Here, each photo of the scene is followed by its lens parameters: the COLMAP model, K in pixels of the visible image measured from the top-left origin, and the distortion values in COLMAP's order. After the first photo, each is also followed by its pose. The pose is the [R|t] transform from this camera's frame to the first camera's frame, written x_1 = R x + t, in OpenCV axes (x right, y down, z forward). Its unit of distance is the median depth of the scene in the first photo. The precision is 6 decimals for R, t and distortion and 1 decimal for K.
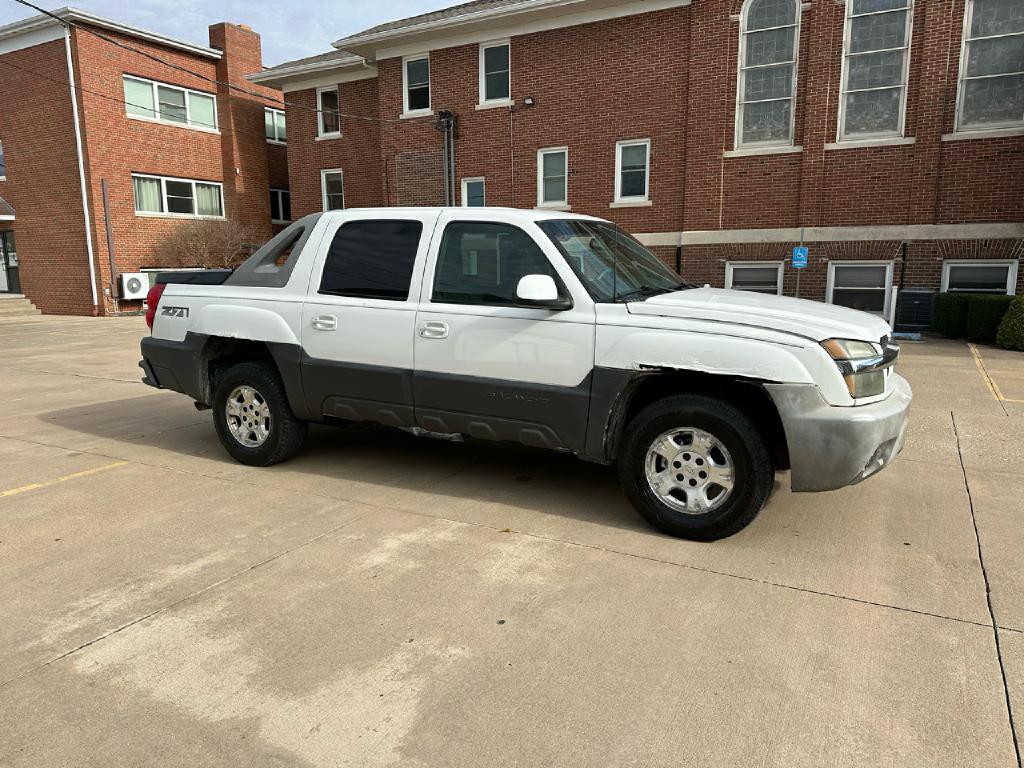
lens RADIAL K [[713.5, 0, 525.1], [0, 713.5, 383.1], [0, 0, 1]] dist [0.045319, -0.056253]
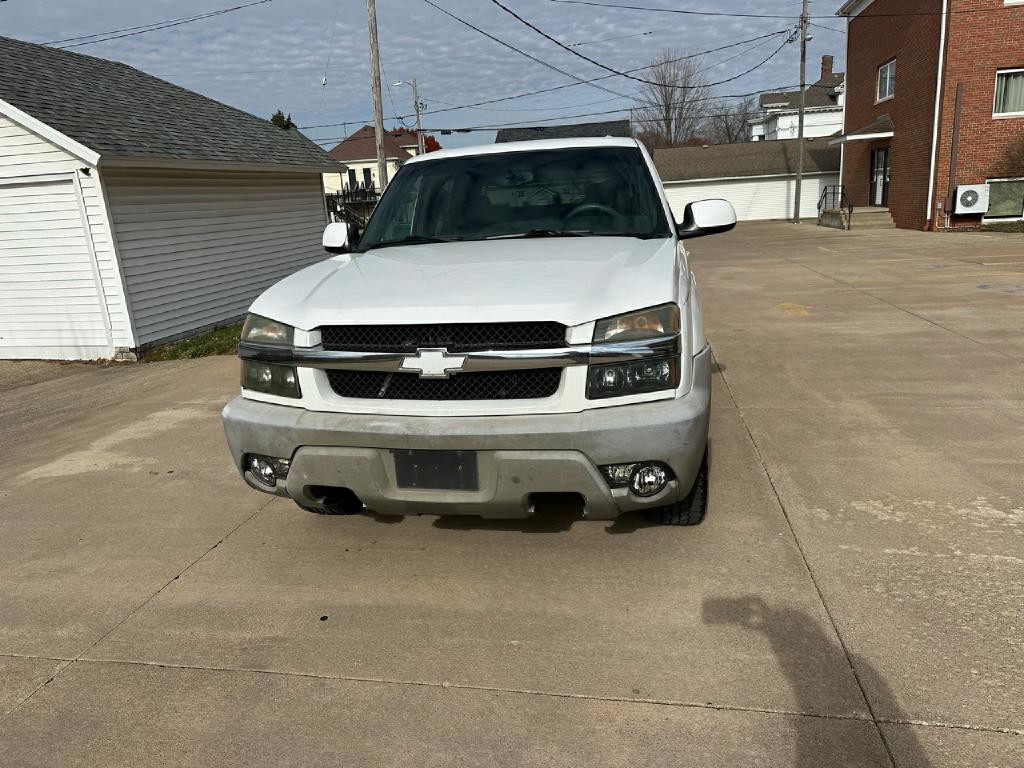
lens RADIAL K [[726.0, 0, 512.0], [0, 726.0, 384.0], [0, 0, 1]] dist [0.035691, -0.046658]
pose [[0.303022, 0.220481, -0.927128, 0.302482], [-0.105203, 0.974662, 0.197401, -0.041239], [0.947159, 0.037719, 0.318539, 0.235260]]
